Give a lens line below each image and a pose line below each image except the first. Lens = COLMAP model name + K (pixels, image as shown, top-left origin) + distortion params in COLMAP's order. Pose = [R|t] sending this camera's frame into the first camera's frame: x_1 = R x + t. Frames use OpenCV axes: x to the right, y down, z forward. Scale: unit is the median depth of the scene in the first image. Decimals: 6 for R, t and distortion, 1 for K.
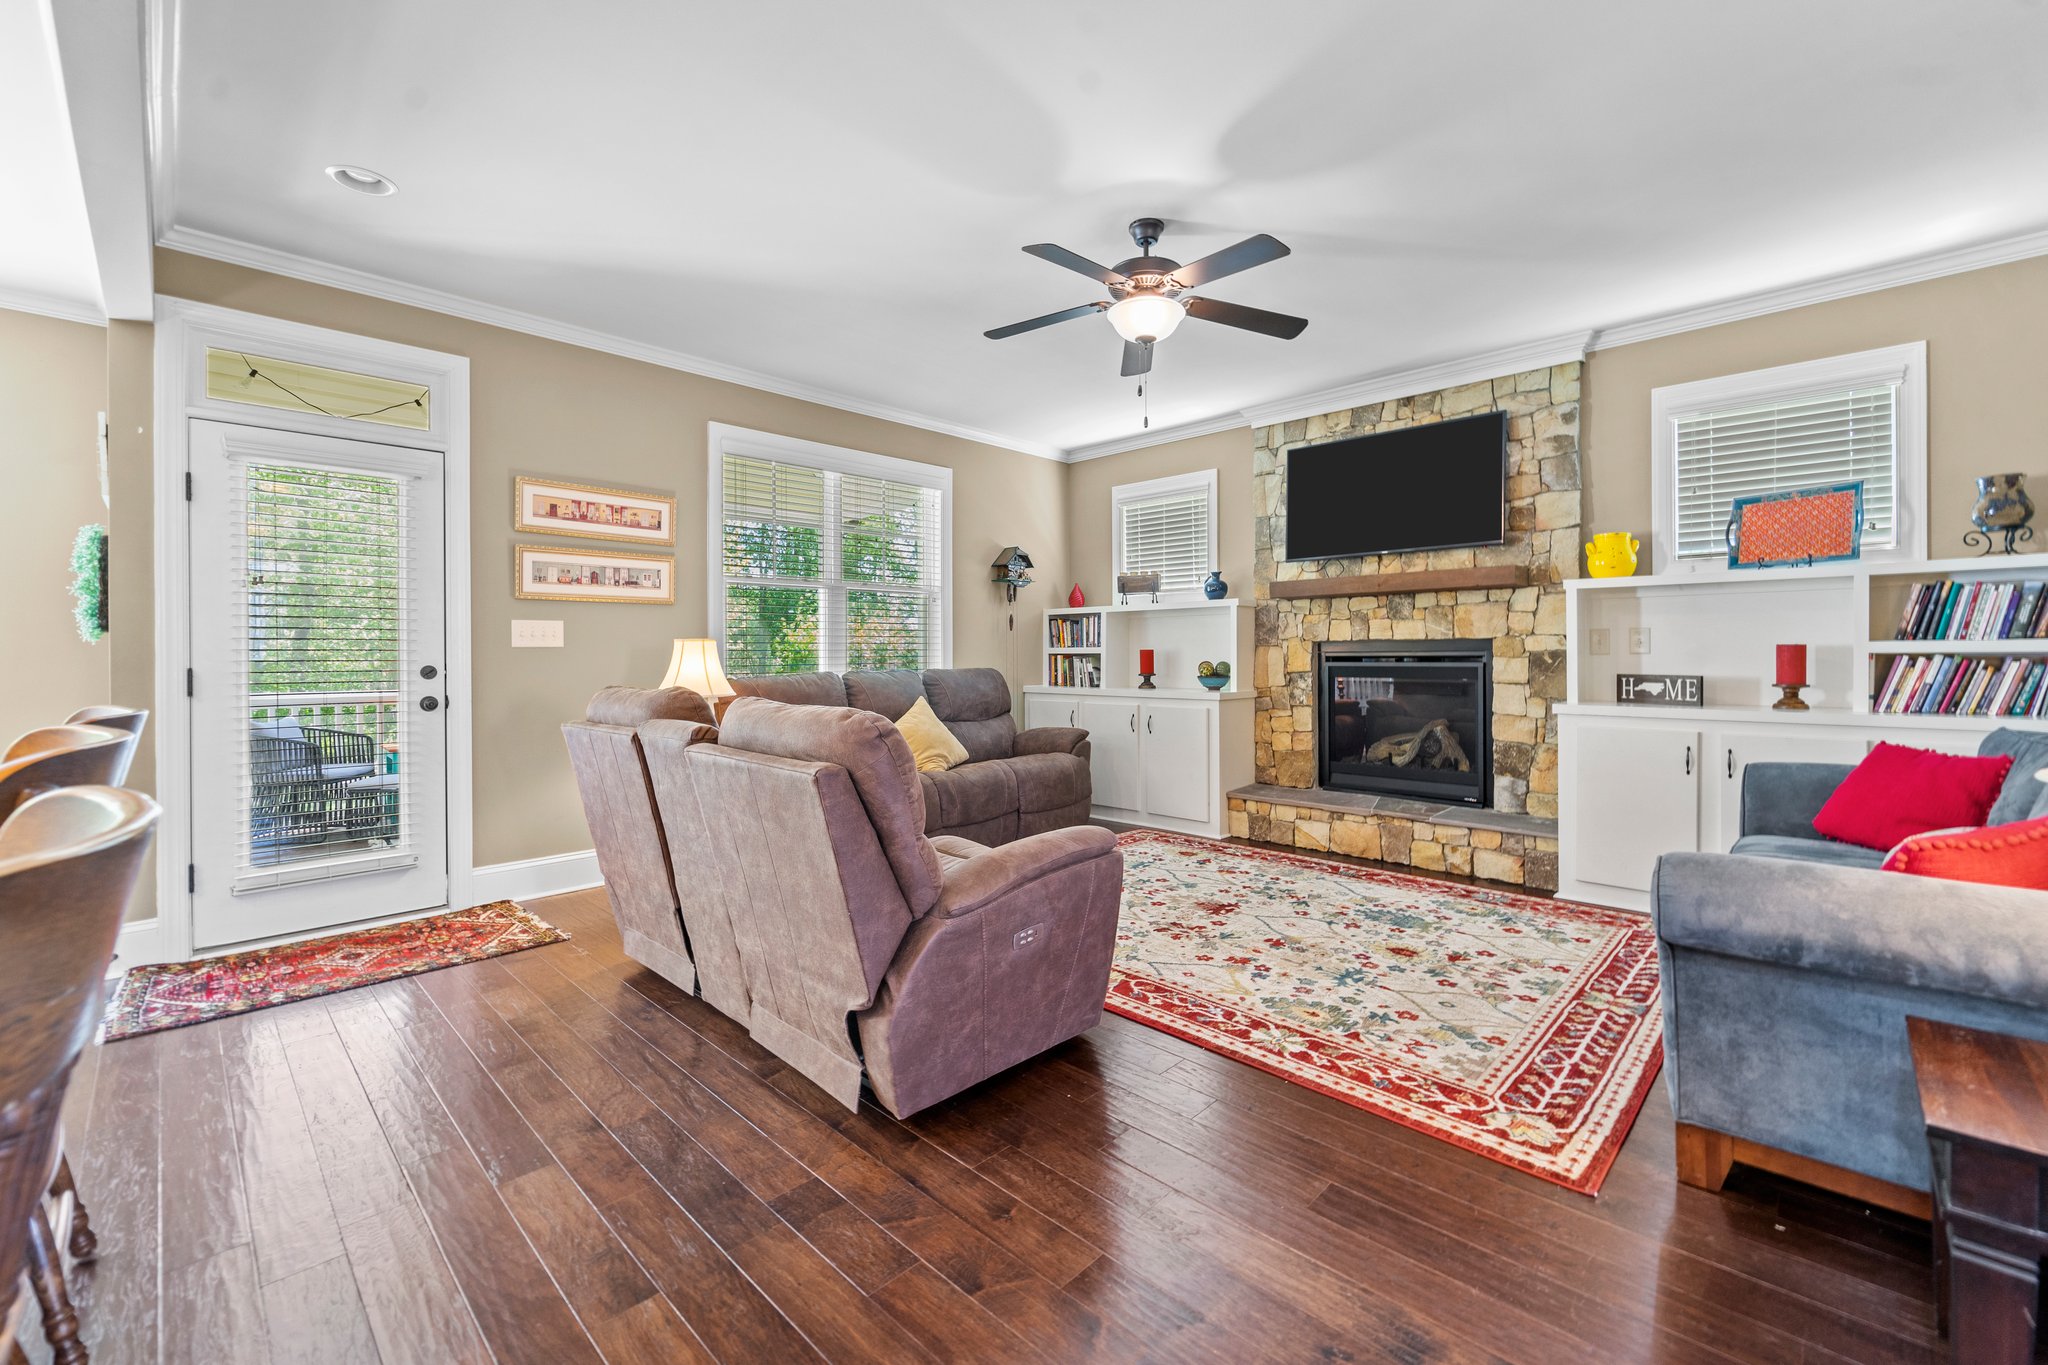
lens RADIAL K [[846.4, 0, 1026.8], [0, 846.4, 658.3], [0, 0, 1]] dist [-0.000382, -0.000520]
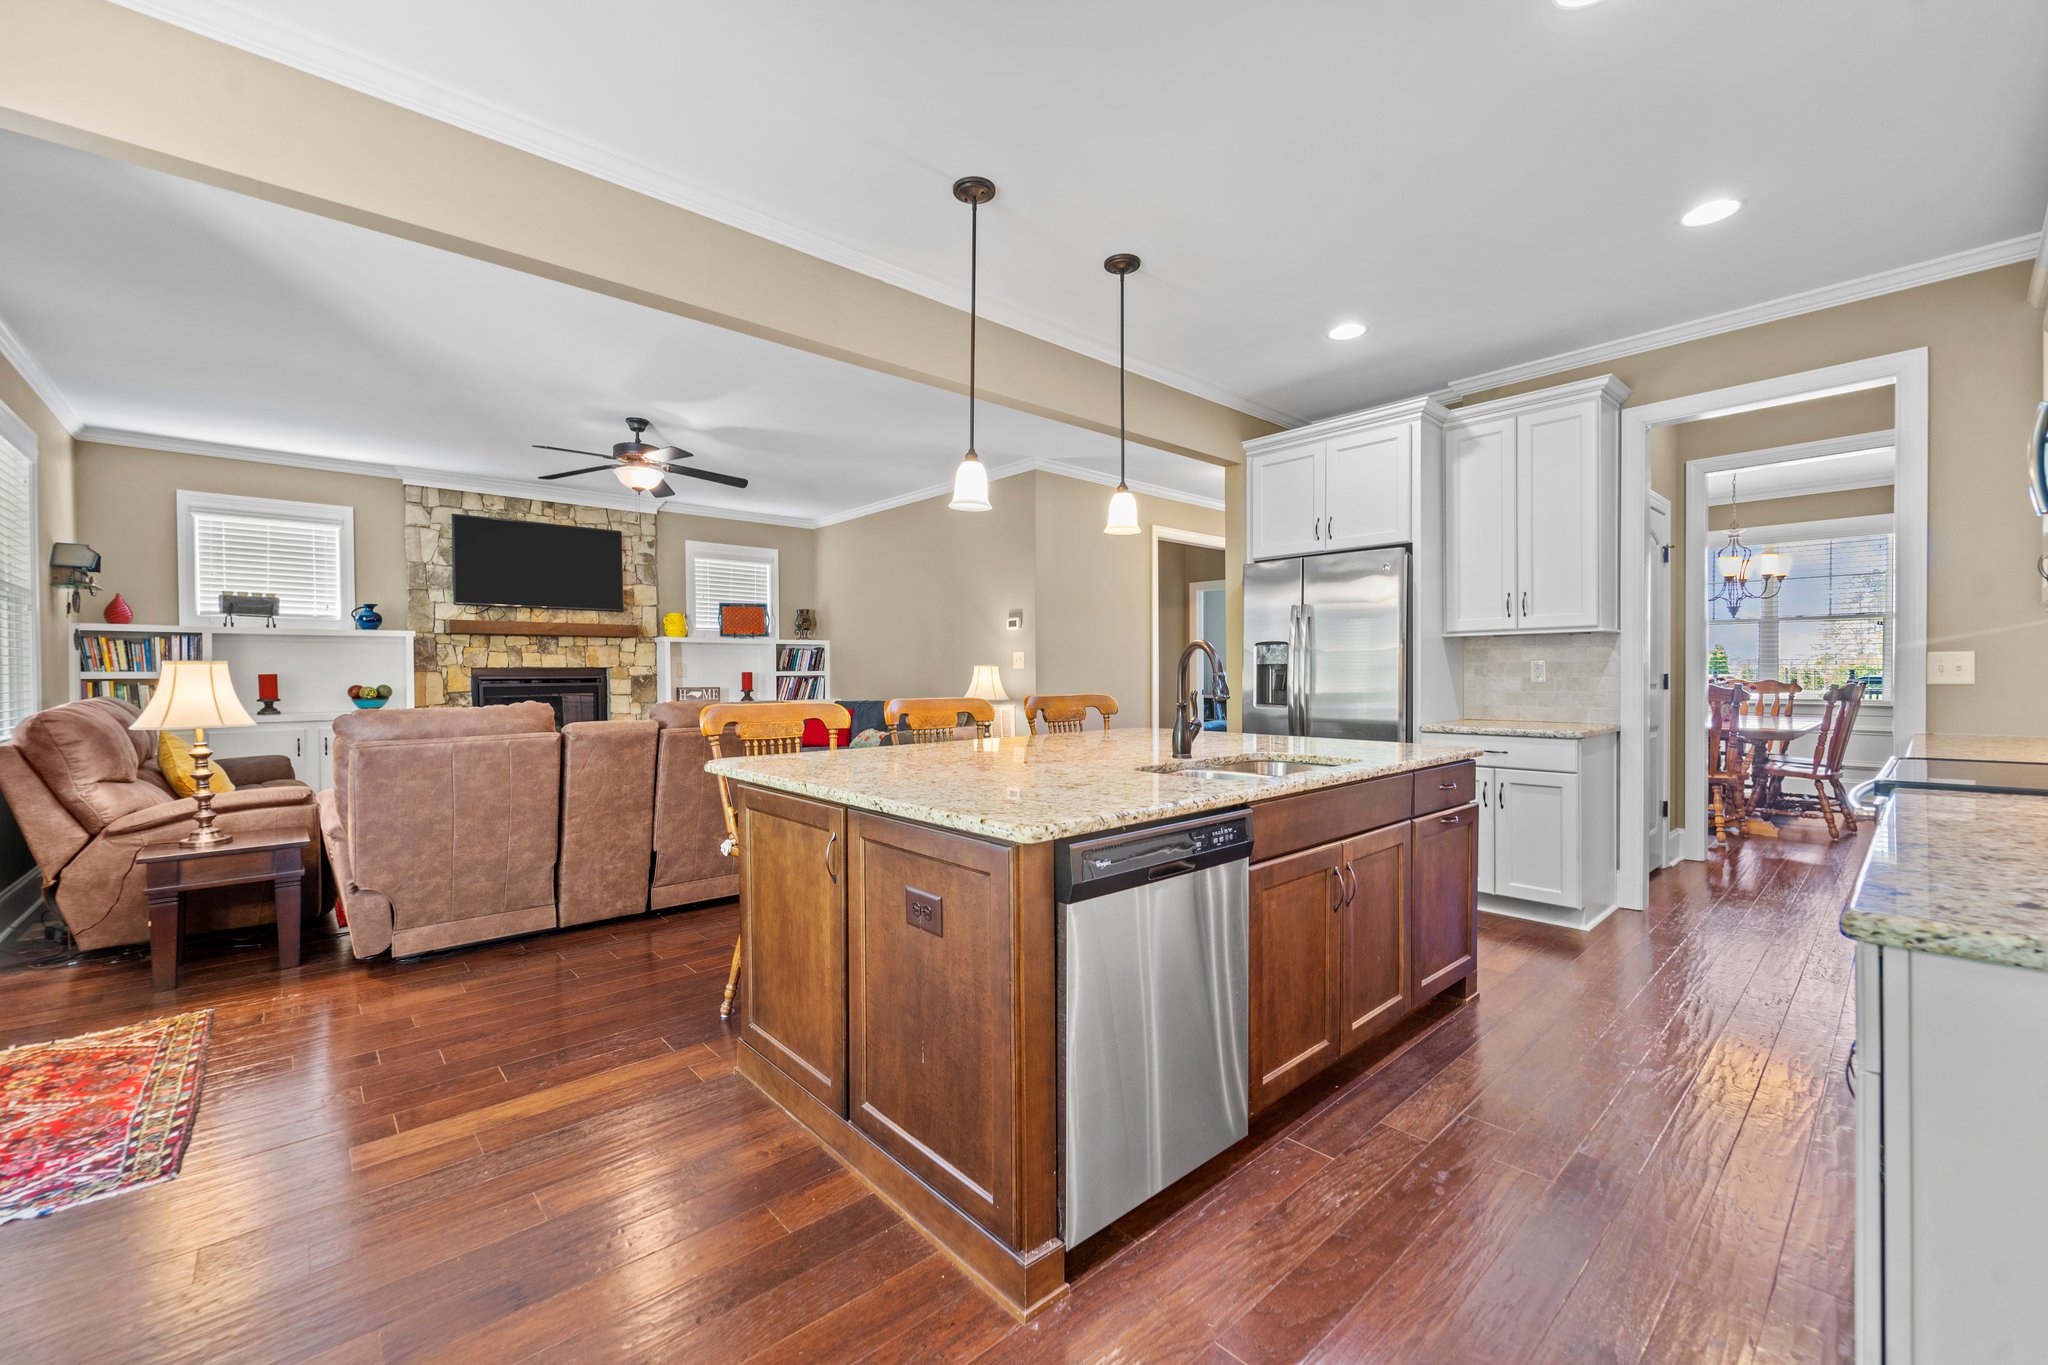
lens RADIAL K [[825.5, 0, 1028.3], [0, 825.5, 684.3], [0, 0, 1]] dist [-0.001322, -0.000793]
pose [[0.064428, -0.010755, 0.997864, -1.028587], [0.011033, 0.999888, 0.010065, 0.001737], [-0.997861, 0.010361, 0.064539, 0.092431]]
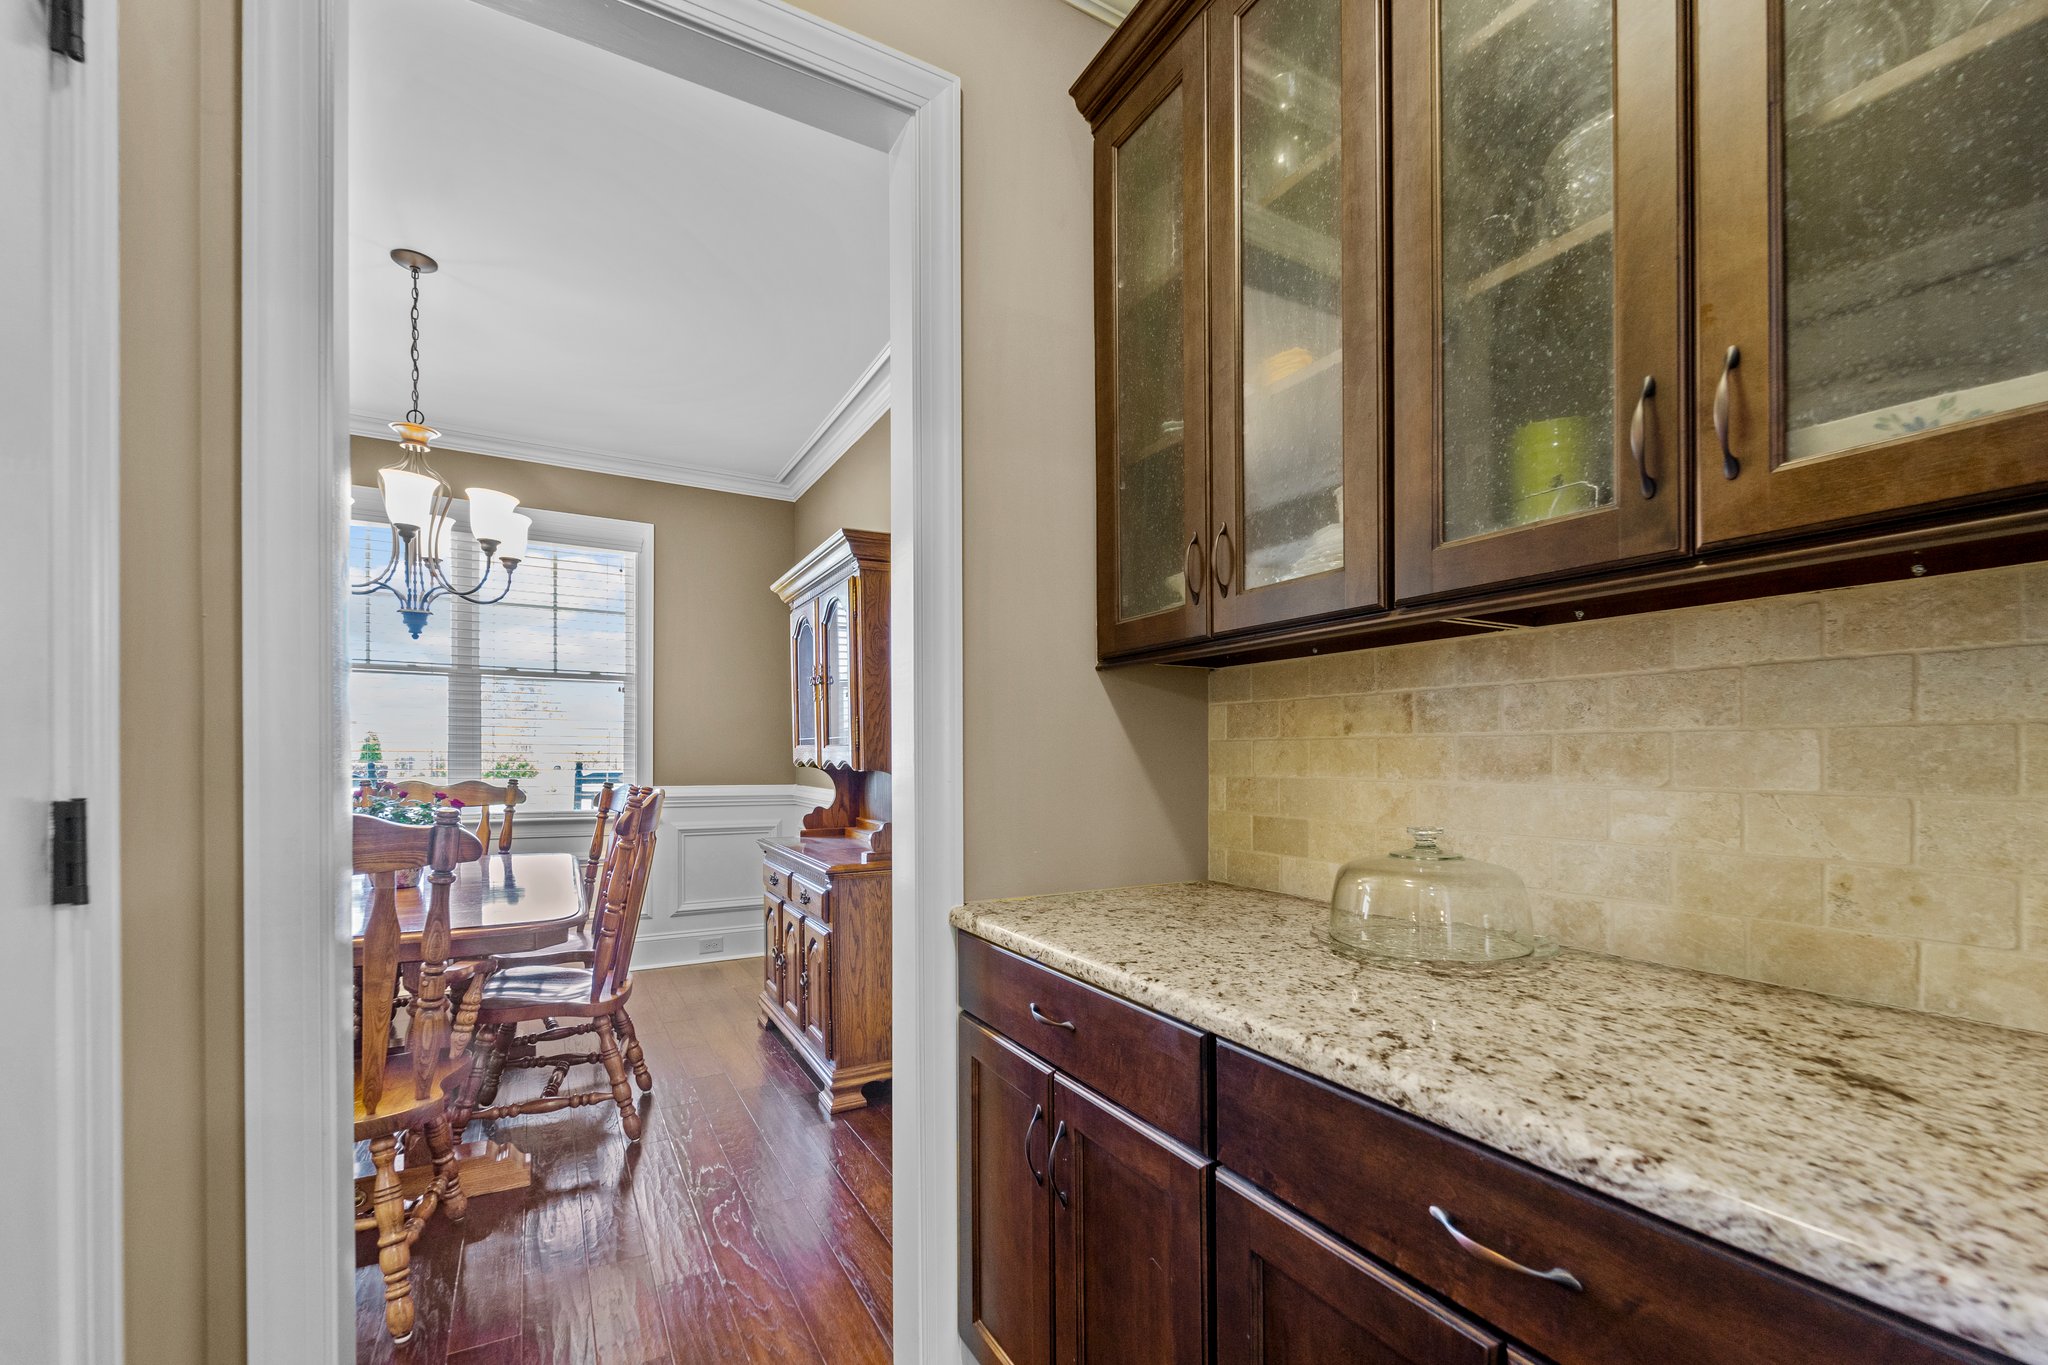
lens RADIAL K [[849.2, 0, 1027.5], [0, 849.2, 759.4], [0, 0, 1]] dist [-0.001601, -0.000067]
pose [[-0.961318, 0.000410, 0.275440, -0.118913], [0.002525, 0.999970, 0.007327, -0.001424], [-0.275429, 0.007740, -0.961290, -0.565895]]
